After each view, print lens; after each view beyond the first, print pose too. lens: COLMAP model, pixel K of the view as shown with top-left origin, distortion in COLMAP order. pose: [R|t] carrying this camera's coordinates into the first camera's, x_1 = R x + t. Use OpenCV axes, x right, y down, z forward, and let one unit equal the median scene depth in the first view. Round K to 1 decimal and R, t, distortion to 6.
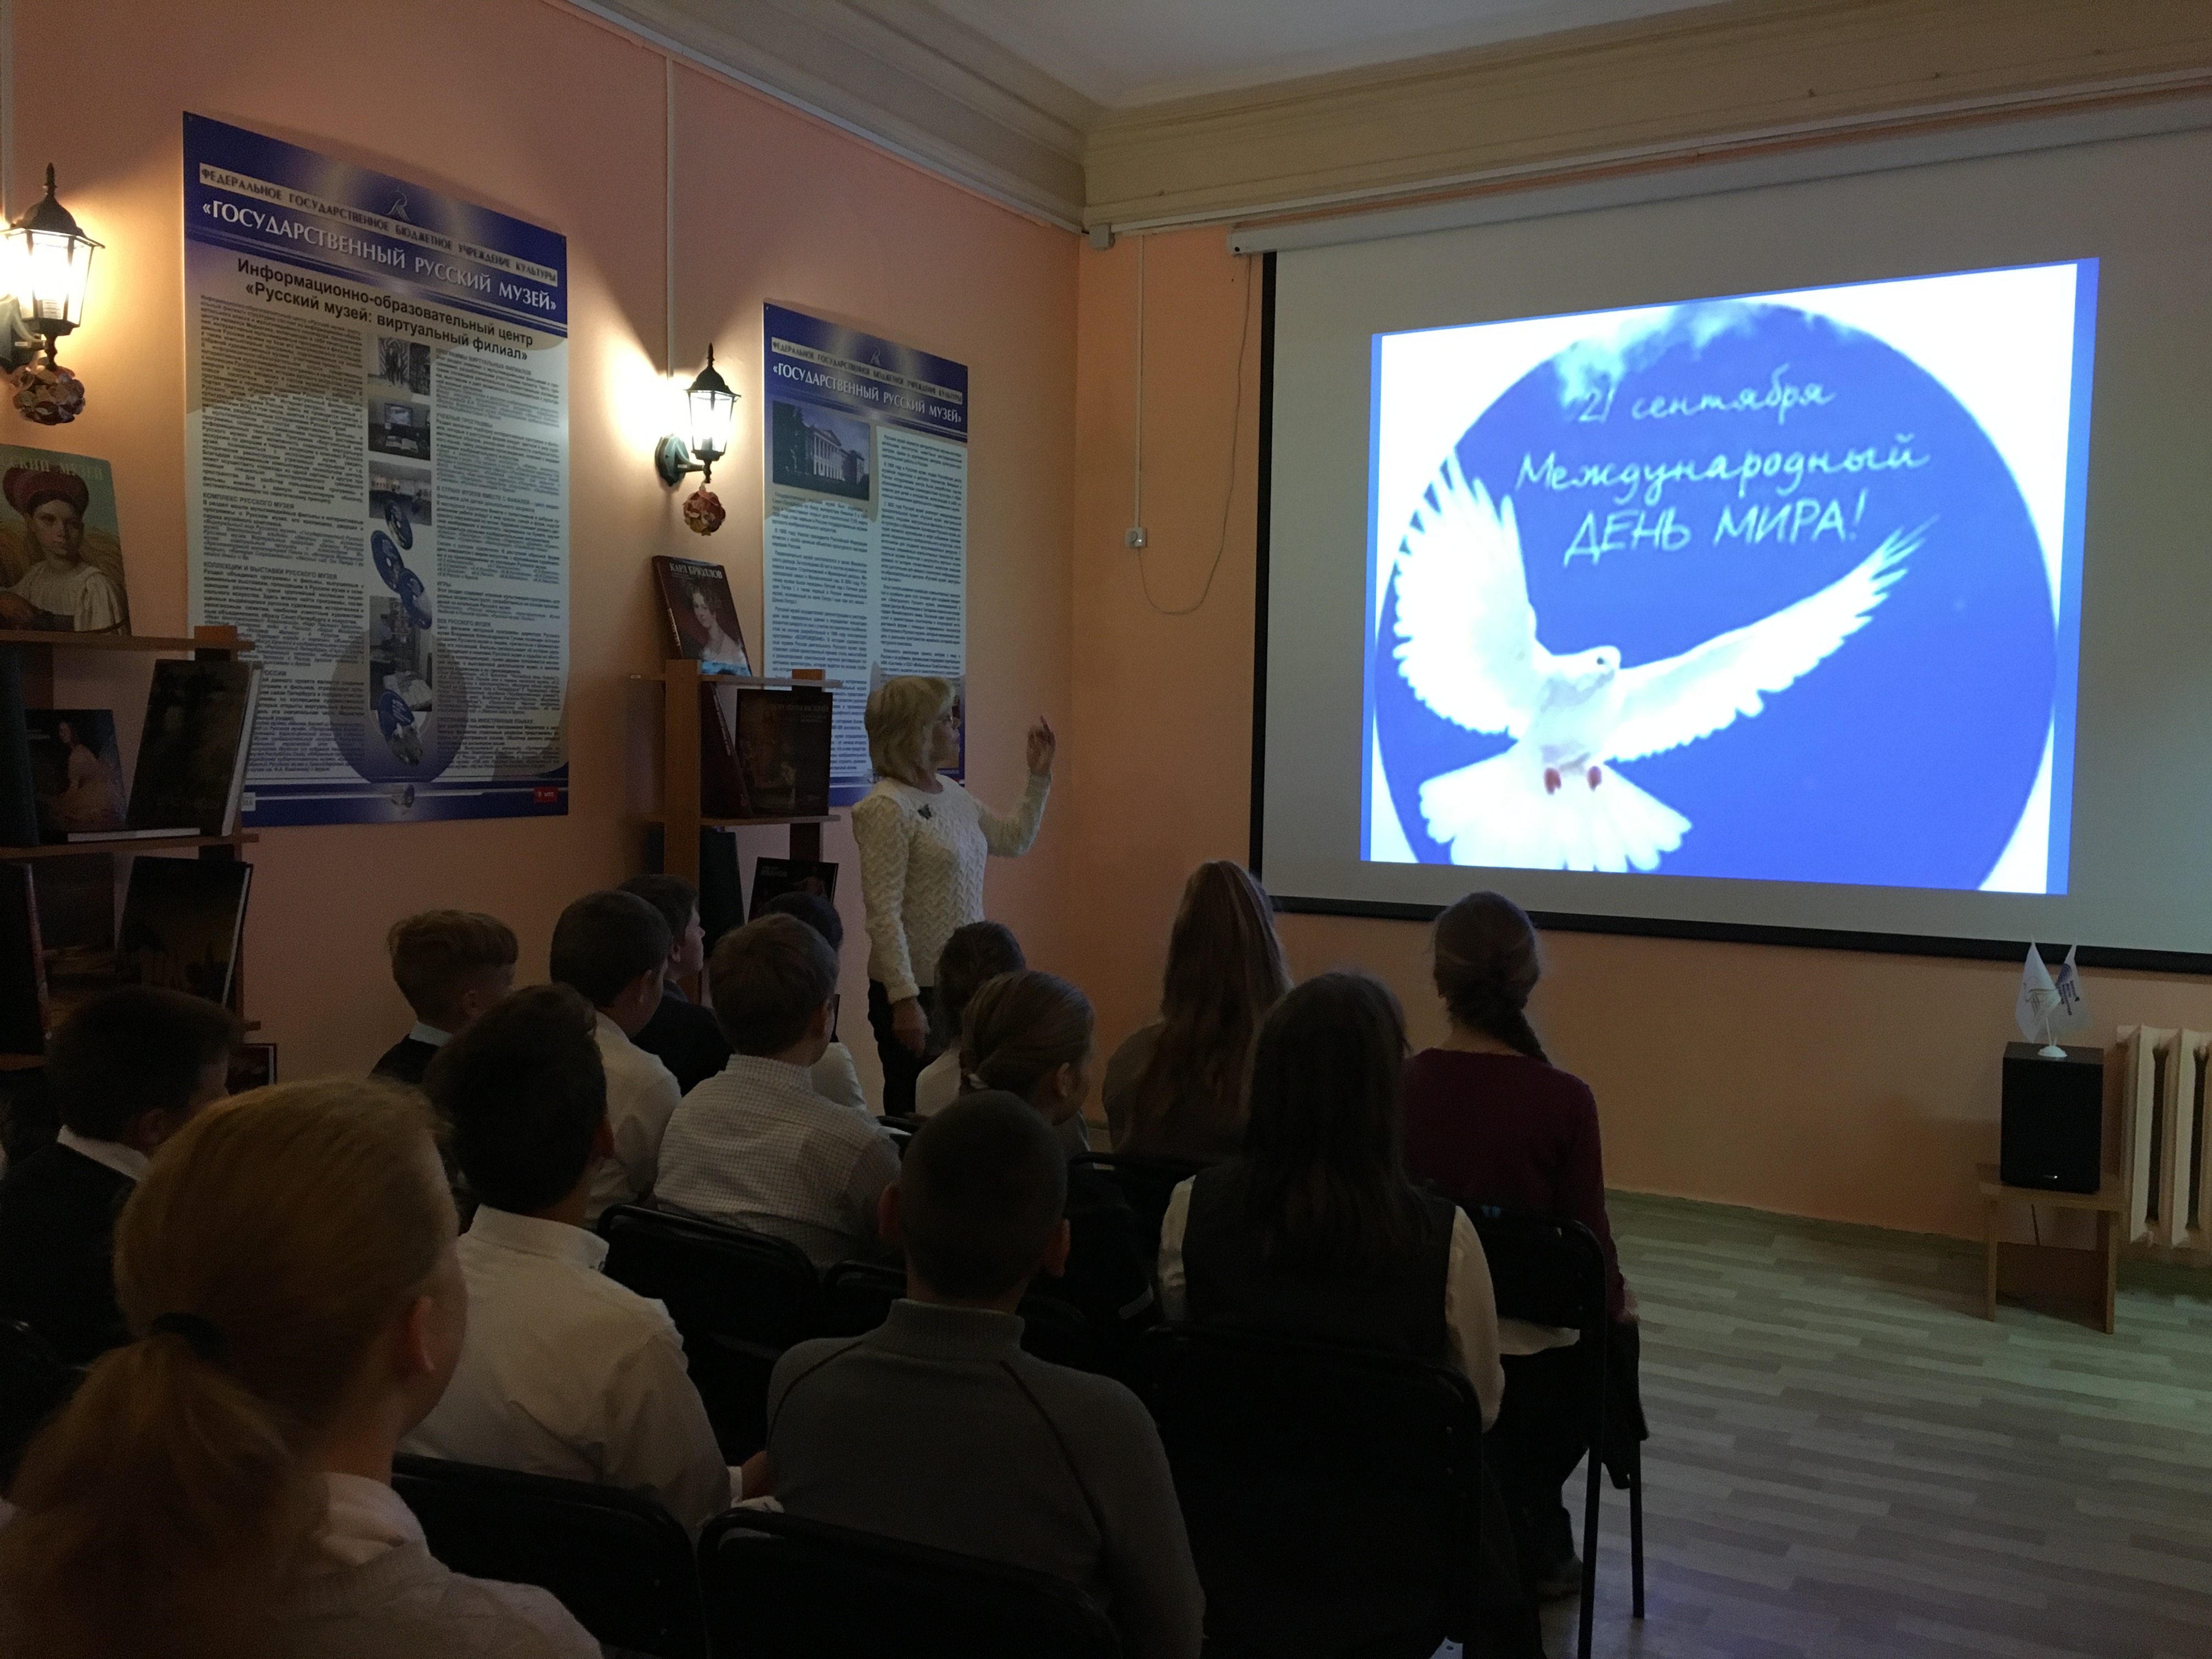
lens RADIAL K [[1888.6, 0, 1104.5], [0, 1888.6, 832.0], [0, 0, 1]] dist [0.054413, -0.039918]
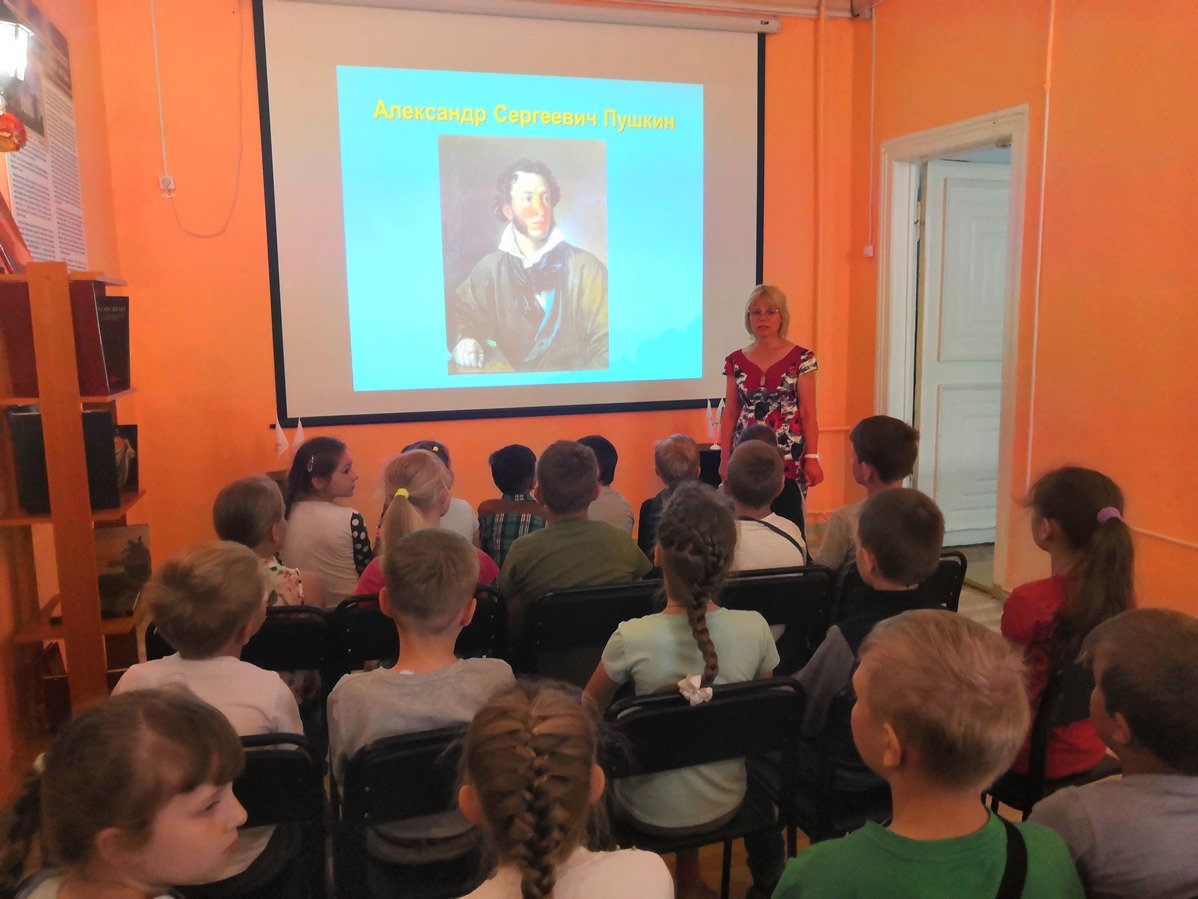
lens RADIAL K [[942.3, 0, 608.0], [0, 942.3, 452.1], [0, 0, 1]] dist [-0.010335, 0.005421]
pose [[0.689030, -0.130519, 0.712883, -0.417477], [0.065352, 0.990832, 0.118242, -0.019704], [-0.721780, -0.034884, 0.691242, 0.353891]]
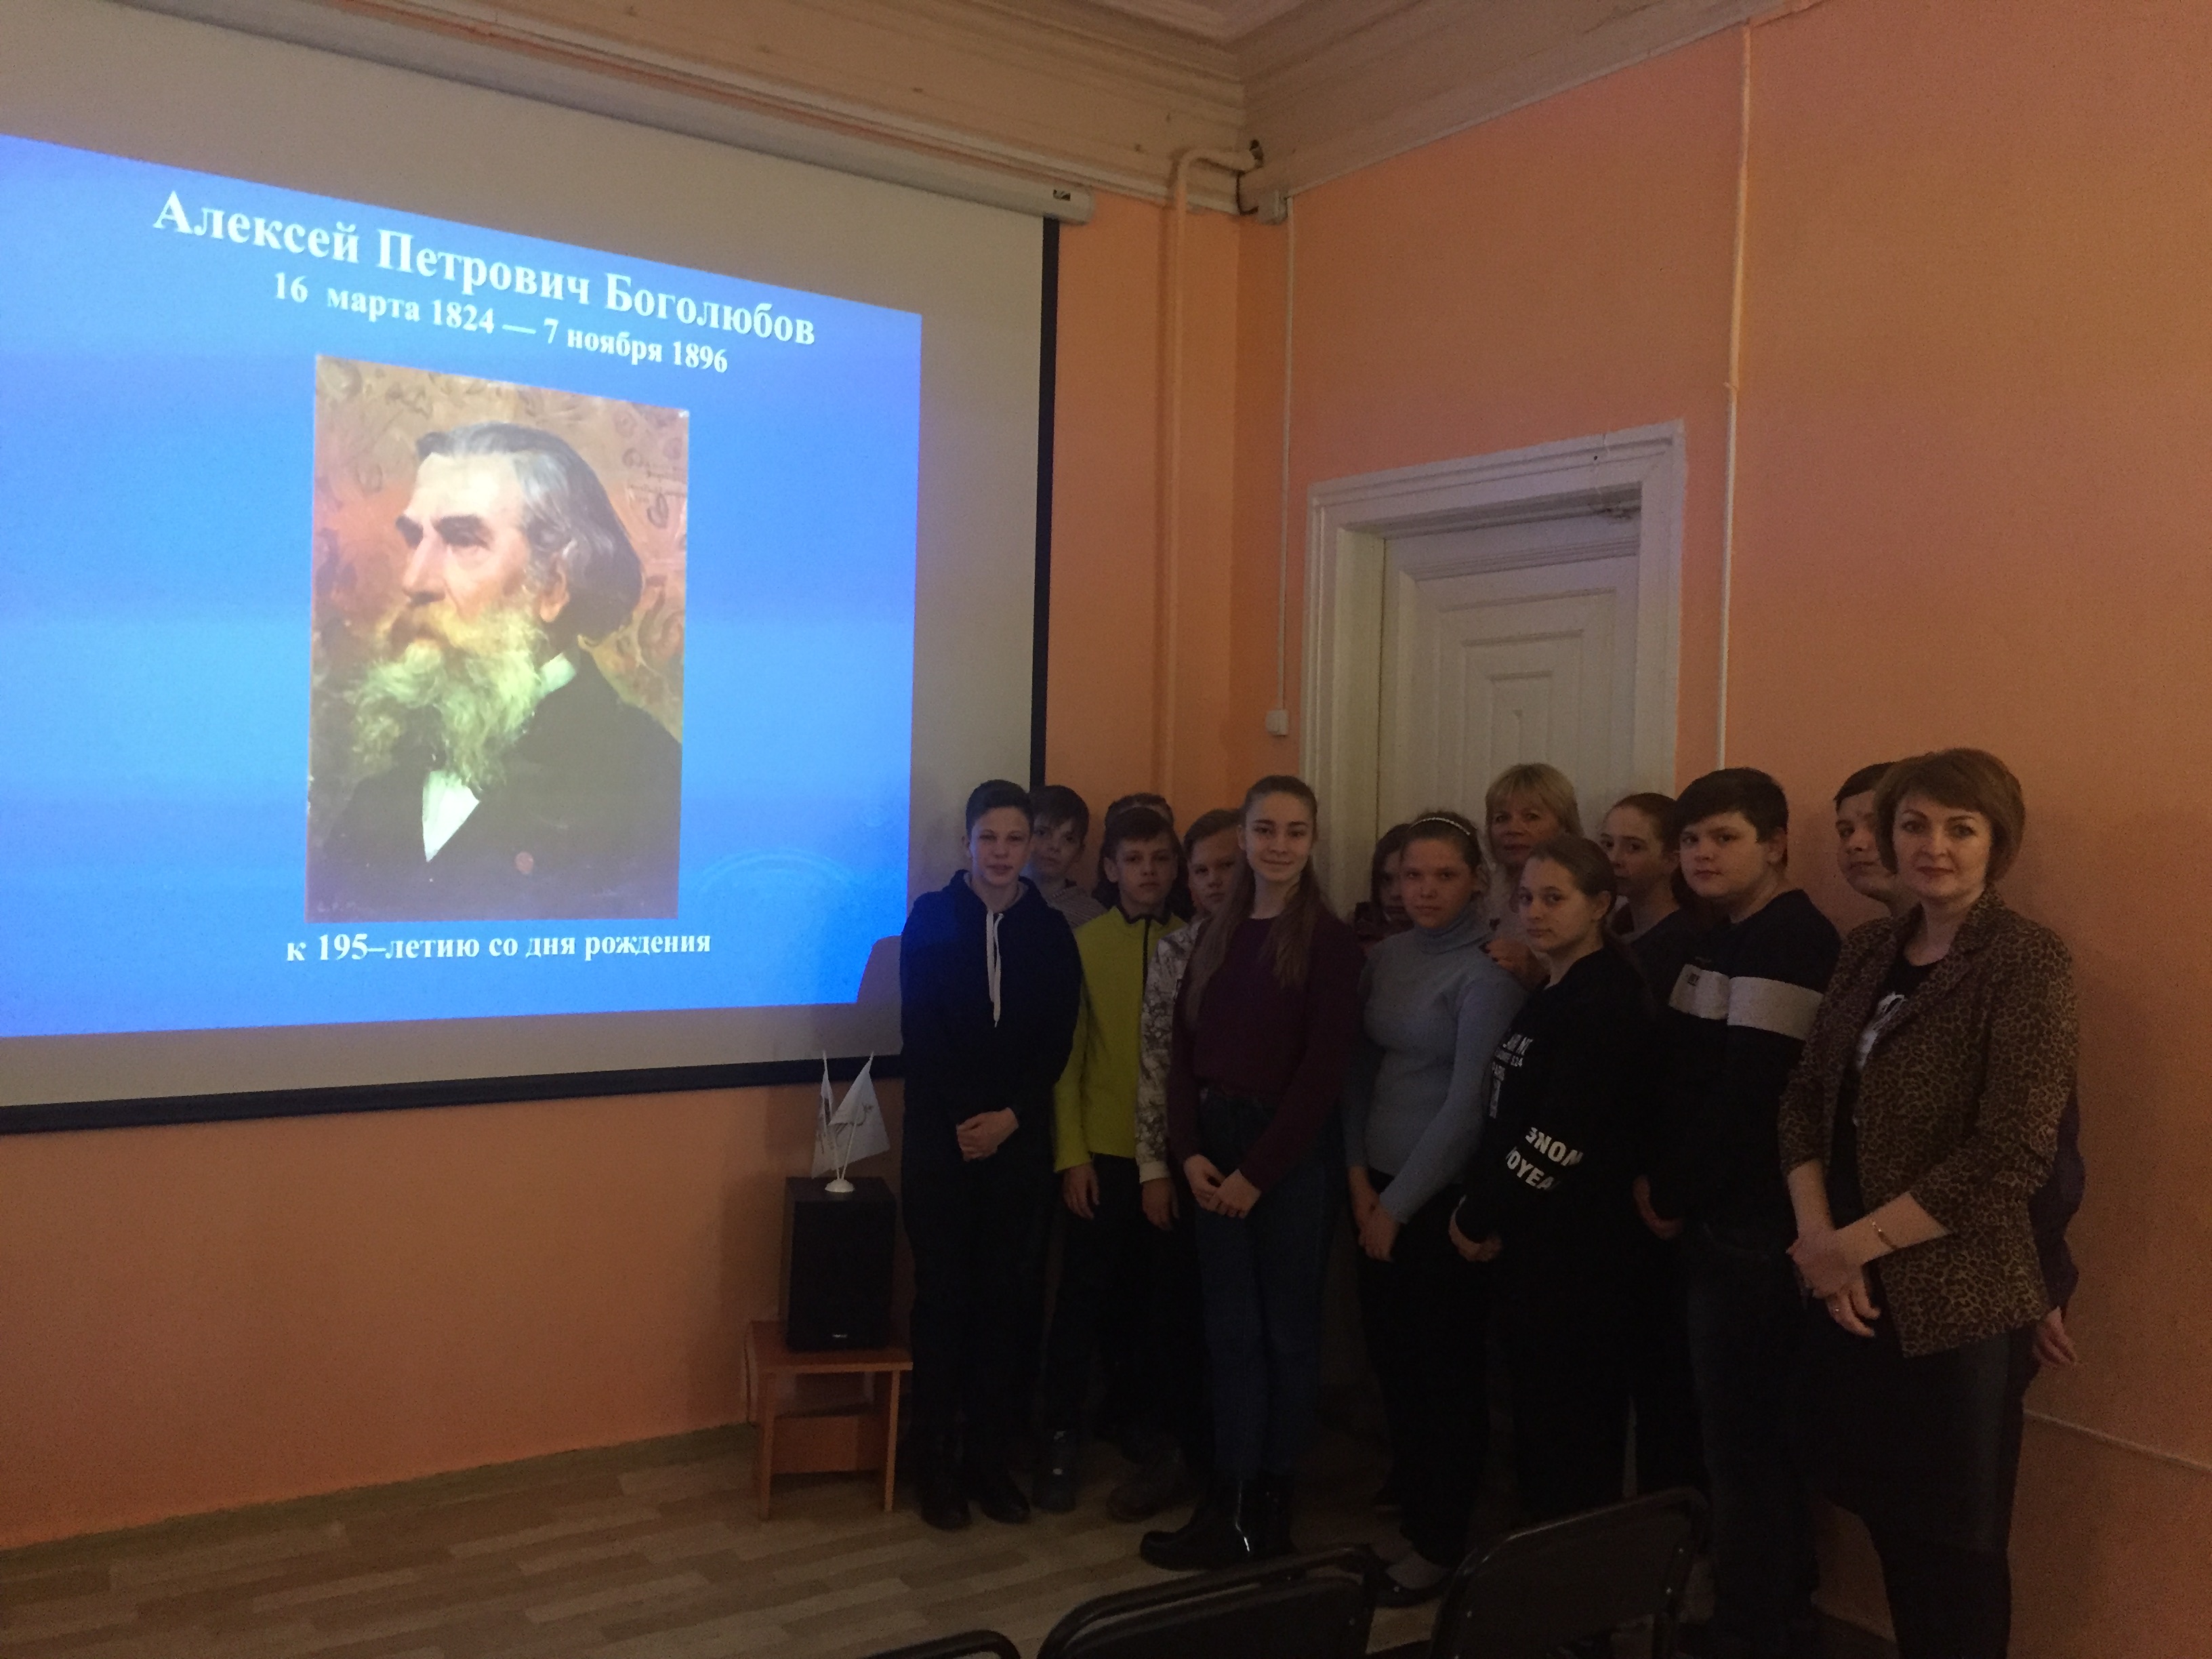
lens RADIAL K [[1884.1, 0, 1100.2], [0, 1884.1, 825.2], [0, 0, 1]] dist [0.083999, -0.111784]
pose [[0.444098, -0.001611, 0.895977, -0.296079], [0.028535, 0.999517, -0.012347, -0.041766], [-0.895524, 0.031050, 0.443929, 0.575893]]
